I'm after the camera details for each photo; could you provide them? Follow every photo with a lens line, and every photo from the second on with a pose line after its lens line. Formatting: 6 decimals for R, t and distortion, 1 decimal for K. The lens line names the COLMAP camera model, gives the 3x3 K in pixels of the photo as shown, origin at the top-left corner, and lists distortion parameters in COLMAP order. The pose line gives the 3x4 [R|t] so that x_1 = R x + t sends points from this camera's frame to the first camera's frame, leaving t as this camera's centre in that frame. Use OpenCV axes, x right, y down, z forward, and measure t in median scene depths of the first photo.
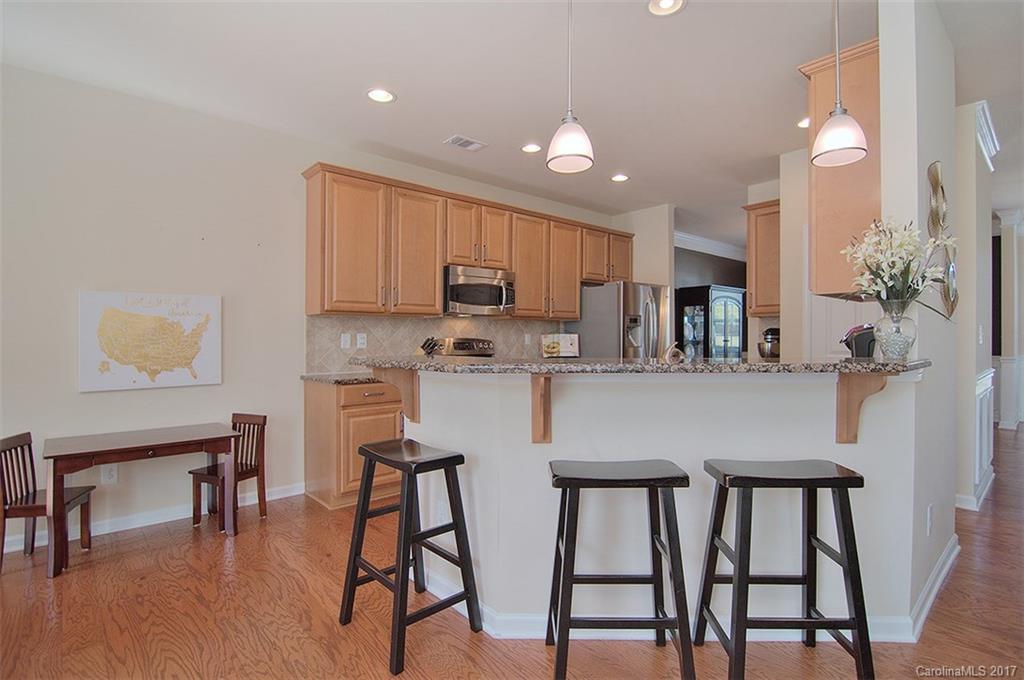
lens RADIAL K [[500.5, 0, 515.1], [0, 500.5, 339.7], [0, 0, 1]] dist [-0.016859, -0.001779]
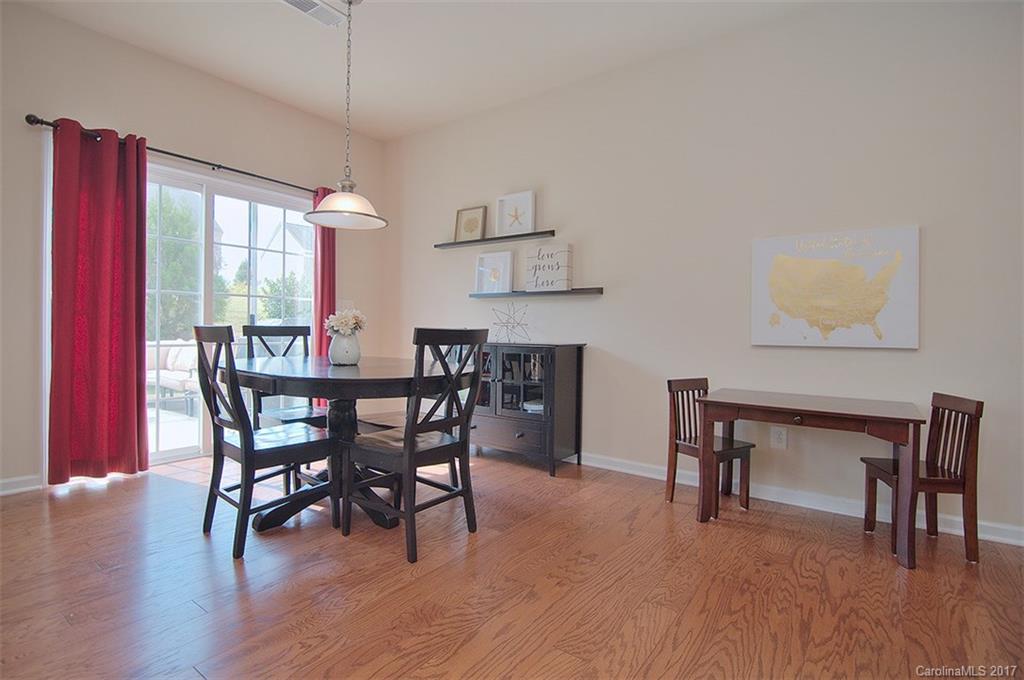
lens RADIAL K [[500.5, 0, 514.7], [0, 500.5, 329.7], [0, 0, 1]] dist [-0.016859, -0.001779]
pose [[0.208073, 0.012371, -0.978035, -0.025742], [-0.012373, 0.999873, 0.010014, 0.072066], [0.978035, 0.010017, 0.208200, 0.342274]]
